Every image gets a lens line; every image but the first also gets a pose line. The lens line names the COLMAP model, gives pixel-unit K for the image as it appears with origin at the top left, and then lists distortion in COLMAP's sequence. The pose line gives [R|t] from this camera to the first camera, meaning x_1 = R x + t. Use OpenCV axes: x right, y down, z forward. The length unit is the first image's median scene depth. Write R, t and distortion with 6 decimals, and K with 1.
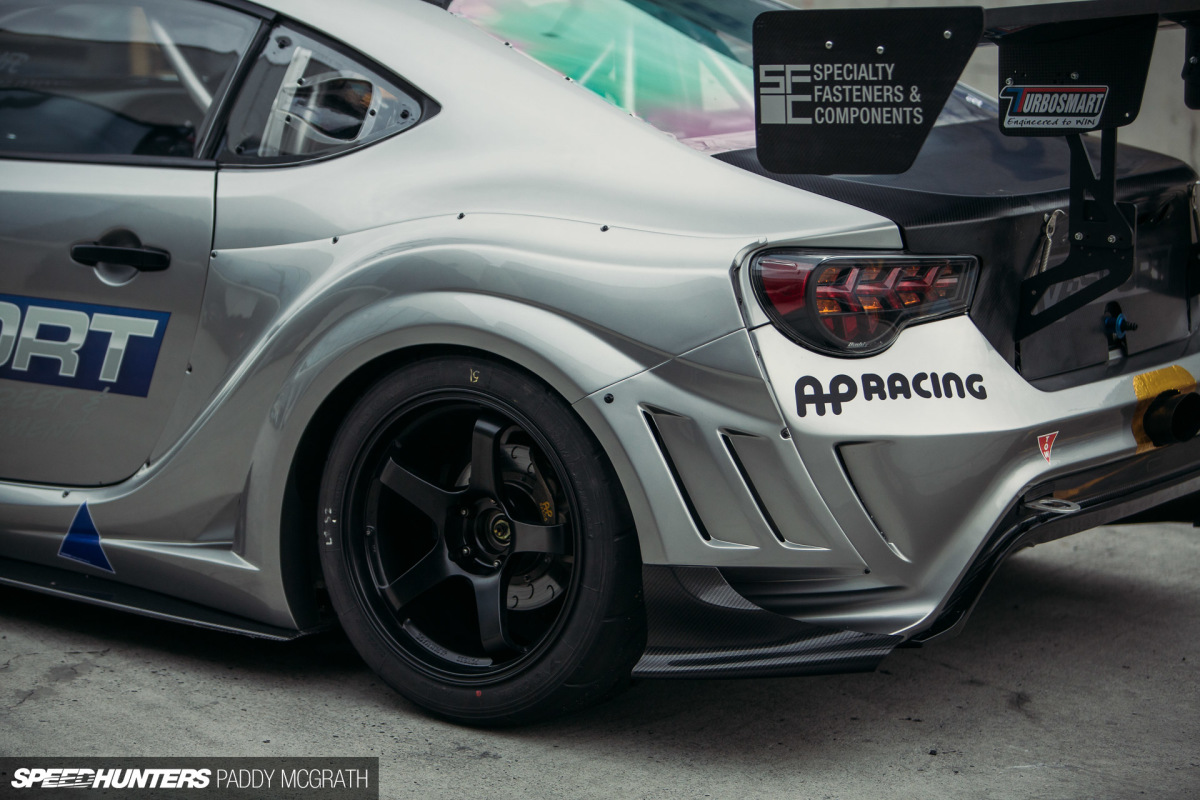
lens RADIAL K [[3504.8, 0, 600.0], [0, 3504.8, 400.0], [0, 0, 1]] dist [0.000665, 1.113631]
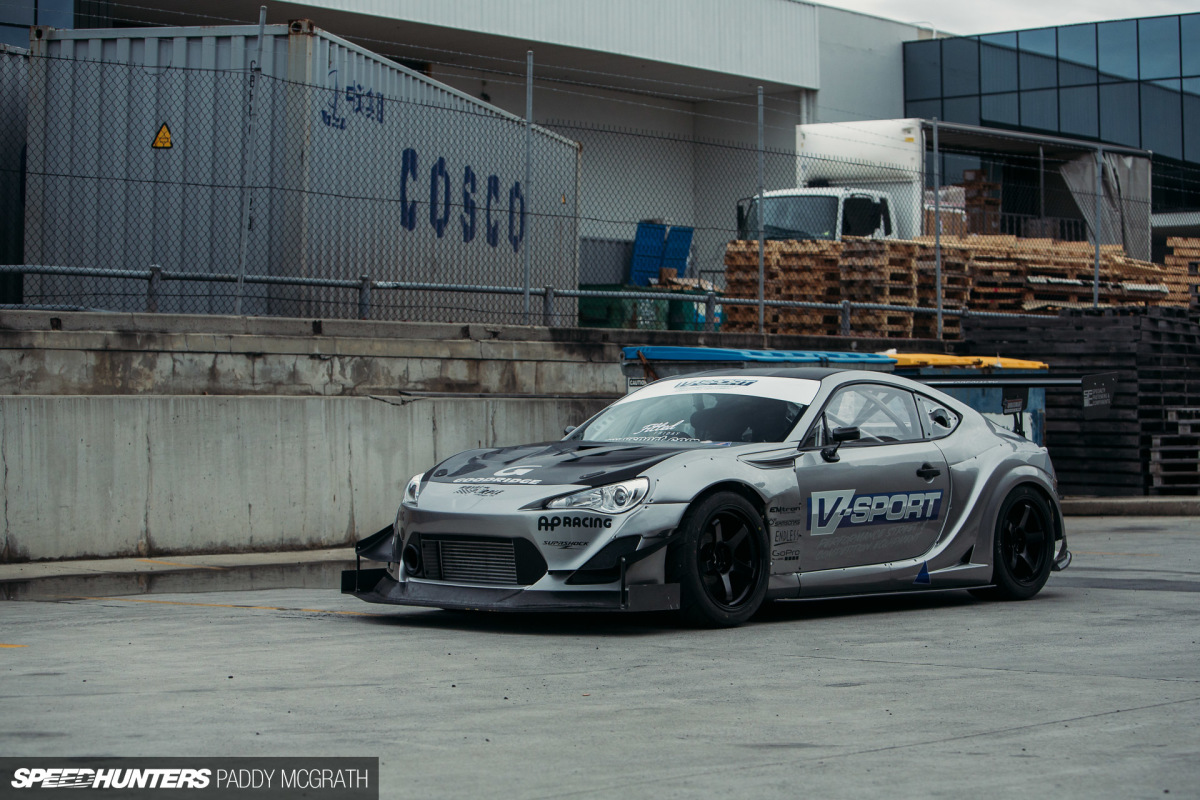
lens RADIAL K [[2455.1, 0, 600.0], [0, 2455.1, 400.0], [0, 0, 1]] dist [-0.039792, -0.194815]
pose [[0.132244, -0.019743, 0.991021, -2.421721], [0.172645, 0.984978, -0.003415, -0.155452], [-0.976066, 0.171547, 0.133666, 1.088715]]
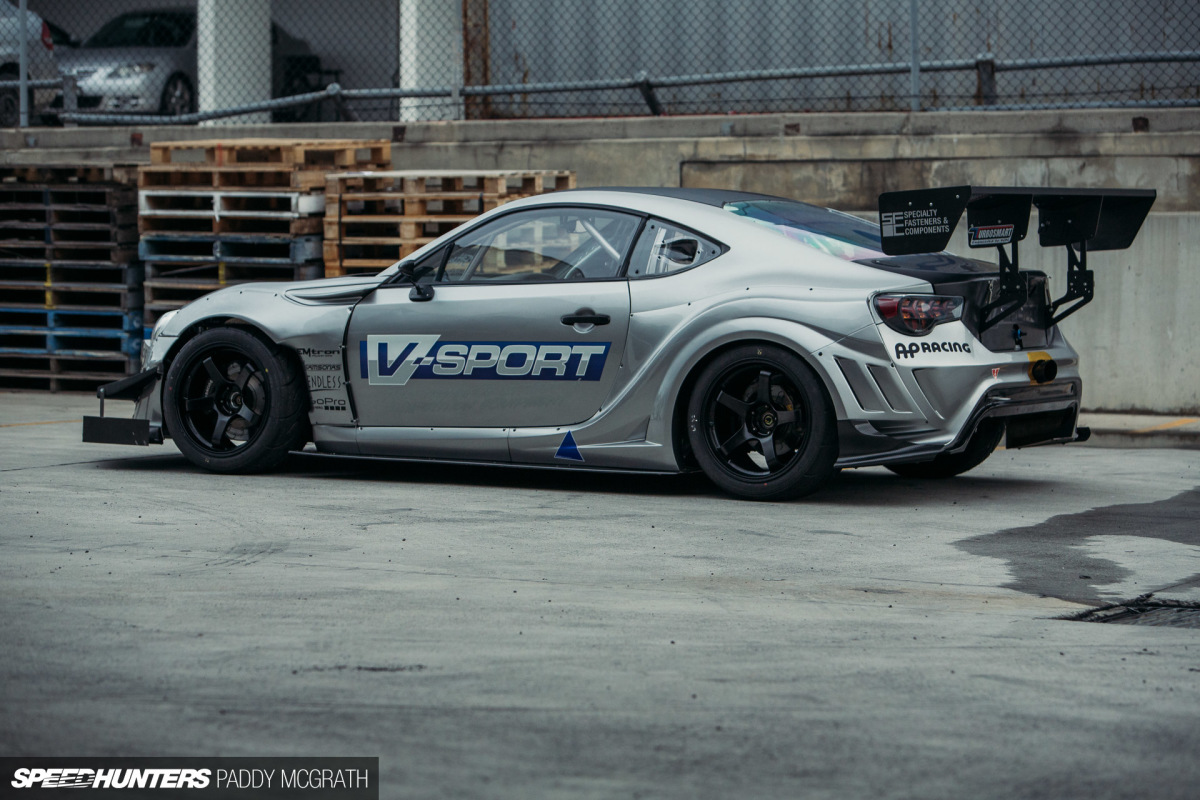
lens RADIAL K [[3891.4, 0, 600.0], [0, 3891.4, 400.0], [0, 0, 1]] dist [0.035424, -1.969638]
pose [[0.996499, -0.029603, 0.078188, -0.362954], [0.038858, 0.992056, -0.119642, 0.349312], [-0.074026, 0.122262, 0.989733, -1.673926]]
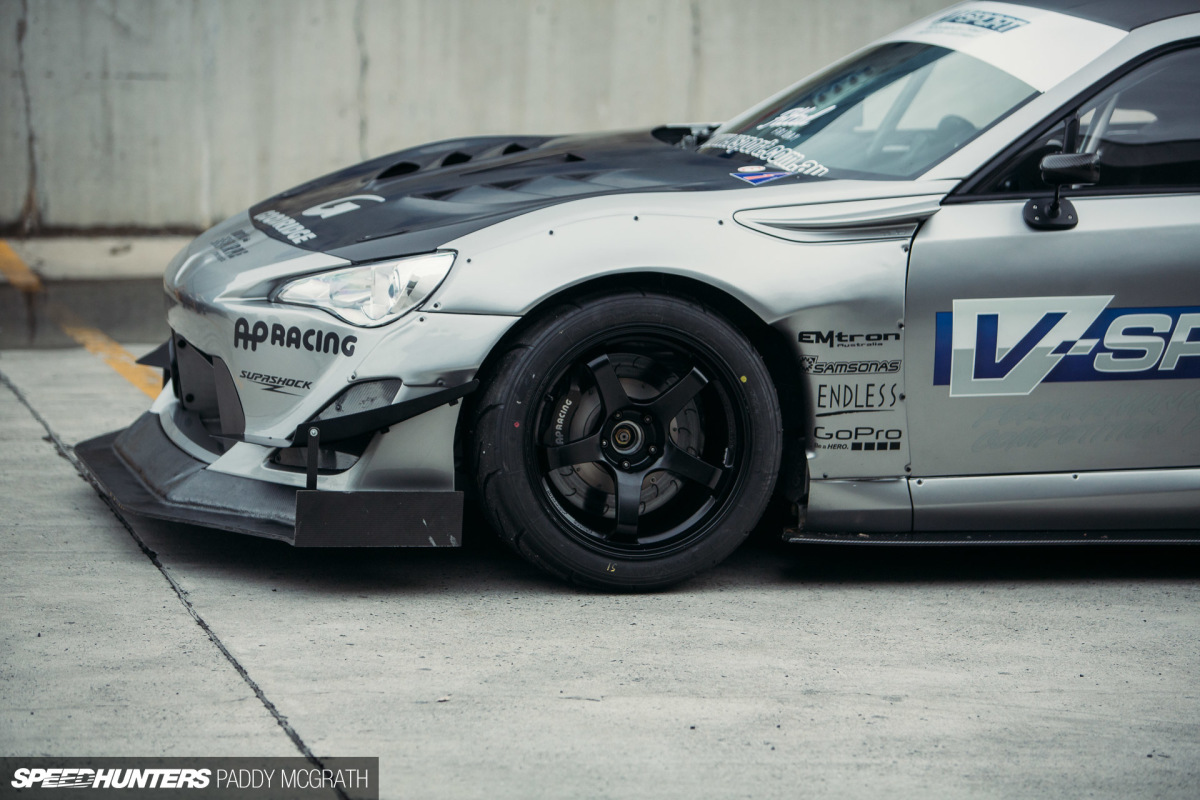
lens RADIAL K [[4326.3, 0, 600.0], [0, 4326.3, 400.0], [0, 0, 1]] dist [0.260381, 2.368206]
pose [[0.659335, -0.118847, 0.742396, -1.614911], [0.120324, 0.991380, 0.051844, -0.116447], [-0.742158, 0.055146, 0.667952, 0.214649]]
